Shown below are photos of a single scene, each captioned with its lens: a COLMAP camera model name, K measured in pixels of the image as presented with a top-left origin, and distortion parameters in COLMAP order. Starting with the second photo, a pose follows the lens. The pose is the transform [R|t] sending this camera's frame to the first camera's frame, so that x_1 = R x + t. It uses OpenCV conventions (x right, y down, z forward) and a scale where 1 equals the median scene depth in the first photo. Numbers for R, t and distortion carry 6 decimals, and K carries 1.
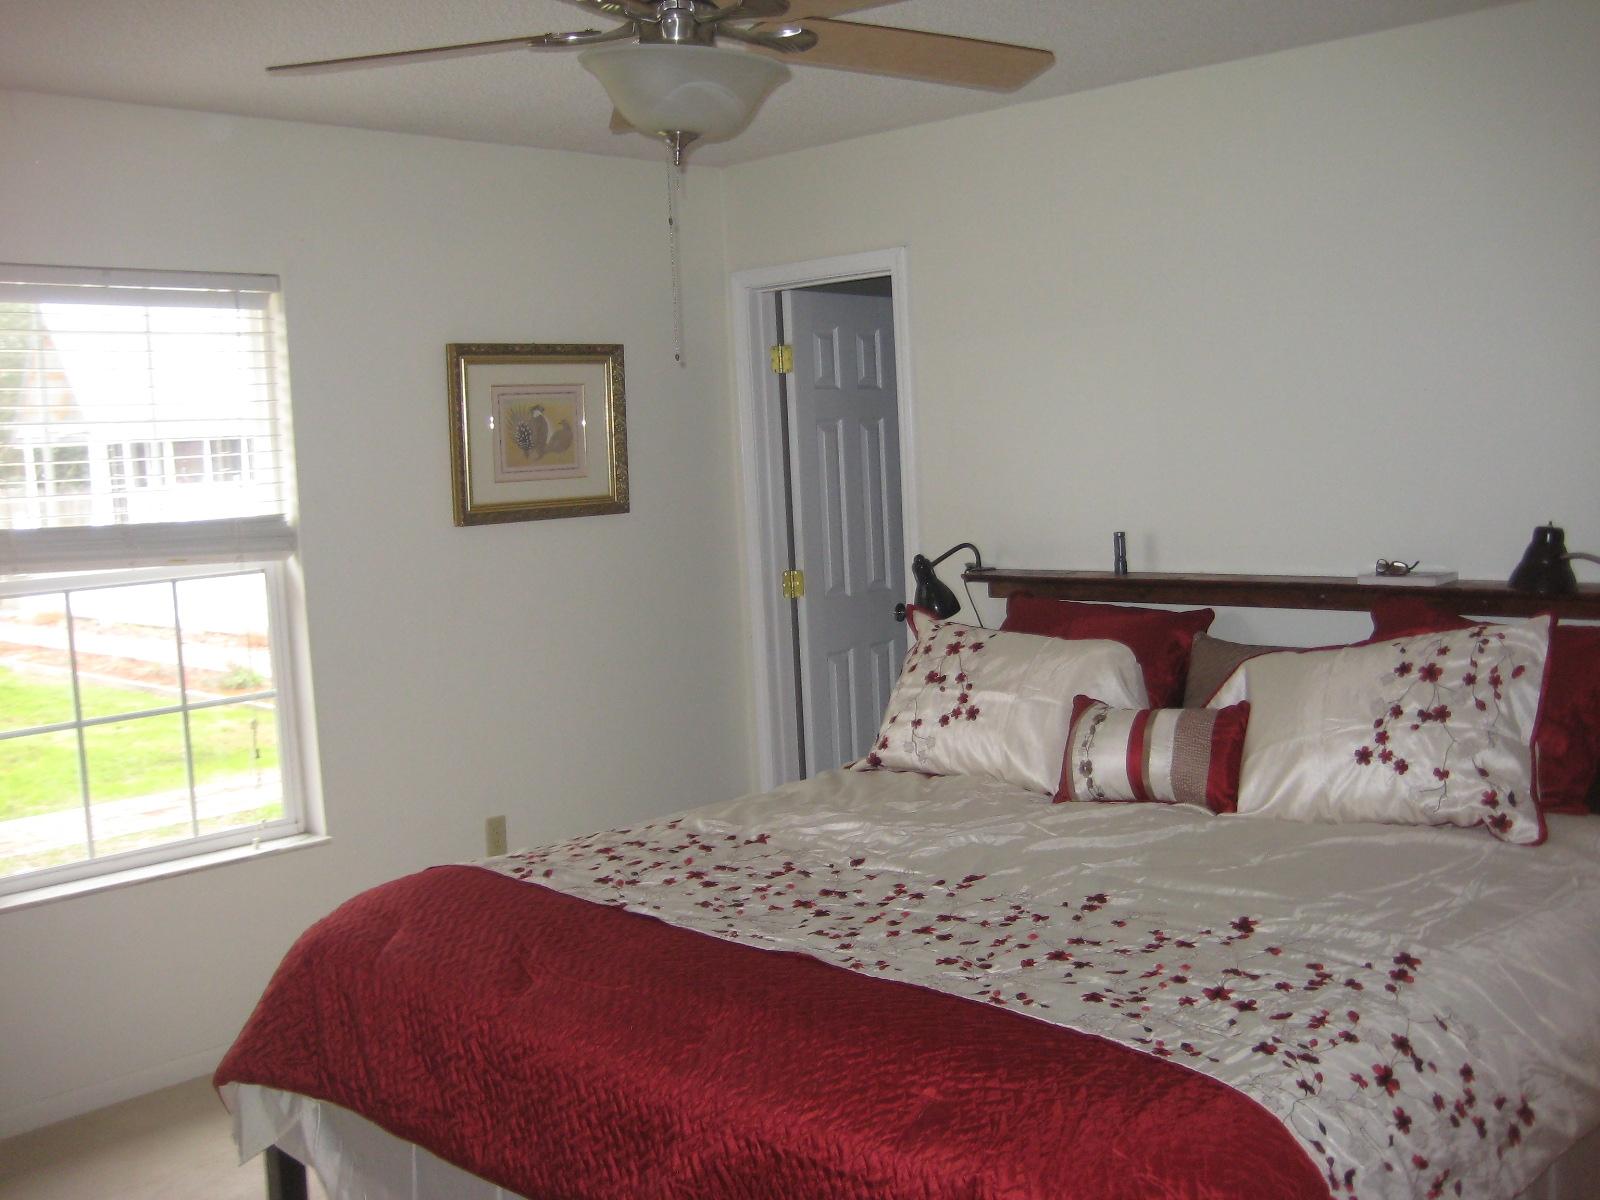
lens RADIAL K [[1675.2, 0, 800.0], [0, 1675.2, 600.0], [0, 0, 1]] dist [-0.189969, 0.234417]
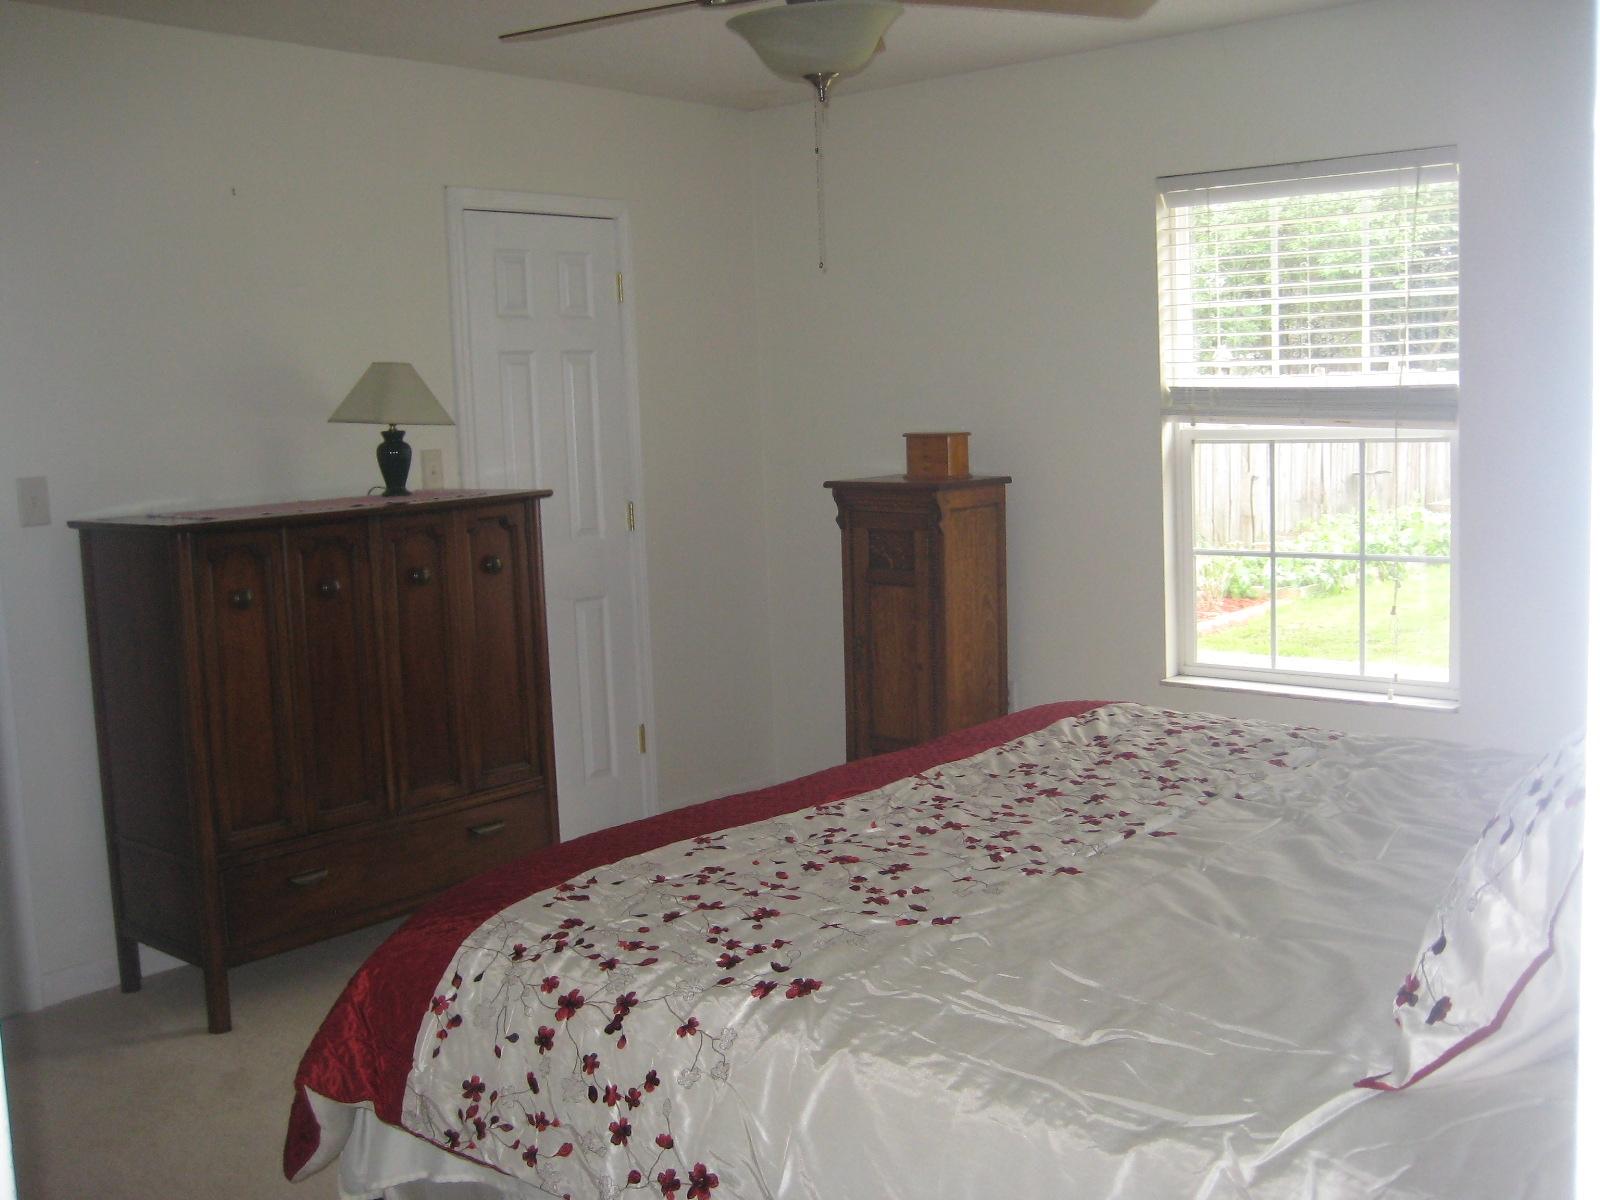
lens RADIAL K [[1675.2, 0, 800.0], [0, 1675.2, 600.0], [0, 0, 1]] dist [-0.189969, 0.234417]
pose [[0.049910, 0.163049, -0.985355, 1.144485], [-0.057981, 0.985394, 0.160118, -0.099511], [0.997069, 0.049141, 0.058634, 0.931748]]
